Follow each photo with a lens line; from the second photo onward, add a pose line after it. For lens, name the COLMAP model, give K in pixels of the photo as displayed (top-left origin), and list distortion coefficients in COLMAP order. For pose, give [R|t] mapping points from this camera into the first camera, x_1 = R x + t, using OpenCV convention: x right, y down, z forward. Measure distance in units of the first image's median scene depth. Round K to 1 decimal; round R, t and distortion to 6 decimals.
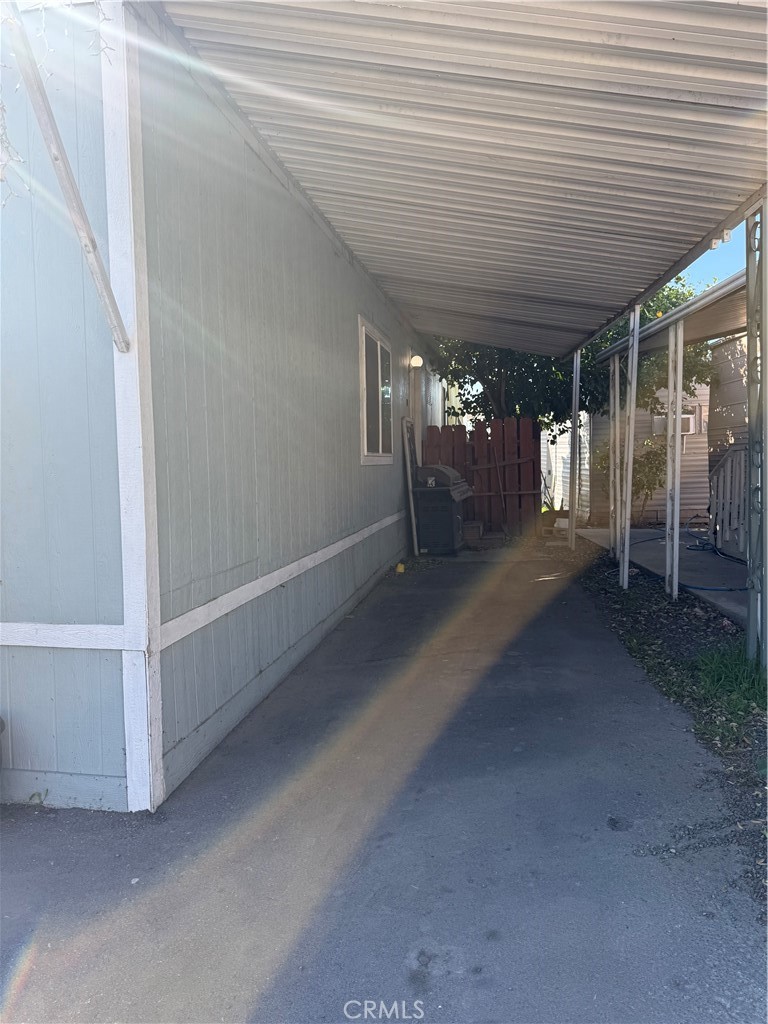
lens RADIAL K [[709.7, 0, 382.9], [0, 709.7, 508.2], [0, 0, 1]] dist [0.089420, -0.131822]
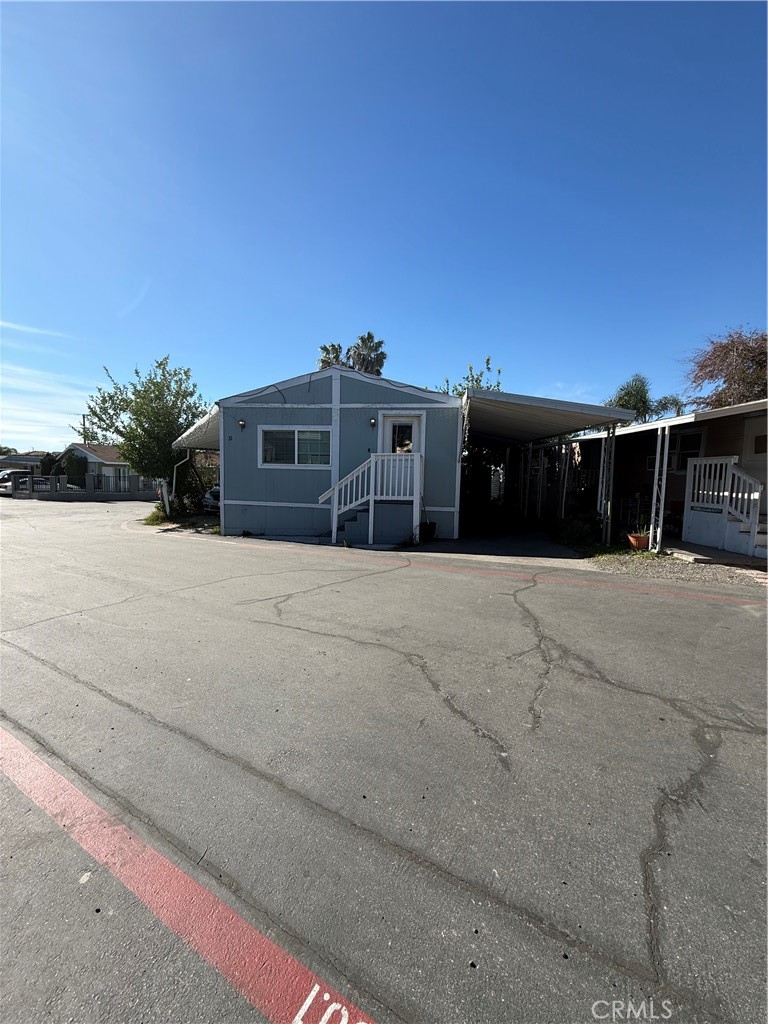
lens RADIAL K [[406.1, 0, 384.3], [0, 406.1, 502.0], [0, 0, 1]] dist [-0.027335, 0.000060]
pose [[0.997821, 0.036781, 0.054770, -0.514854], [-0.036572, 0.999319, -0.004819, 0.070401], [-0.054910, 0.002805, 0.998487, -1.061482]]
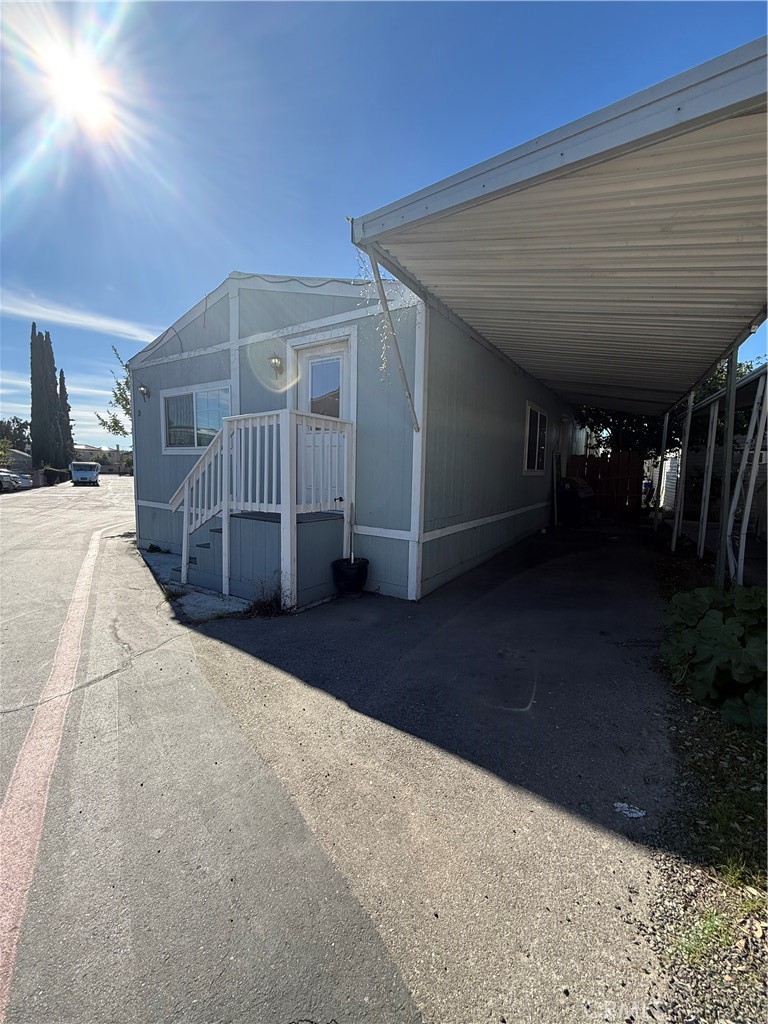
lens RADIAL K [[411.8, 0, 385.3], [0, 411.8, 510.2], [0, 0, 1]] dist [0.000136, 0.000311]
pose [[0.920251, 0.073023, -0.384455, 0.065924], [-0.060802, 0.997186, 0.043864, 0.008909], [0.386576, -0.016990, 0.922101, -0.214379]]
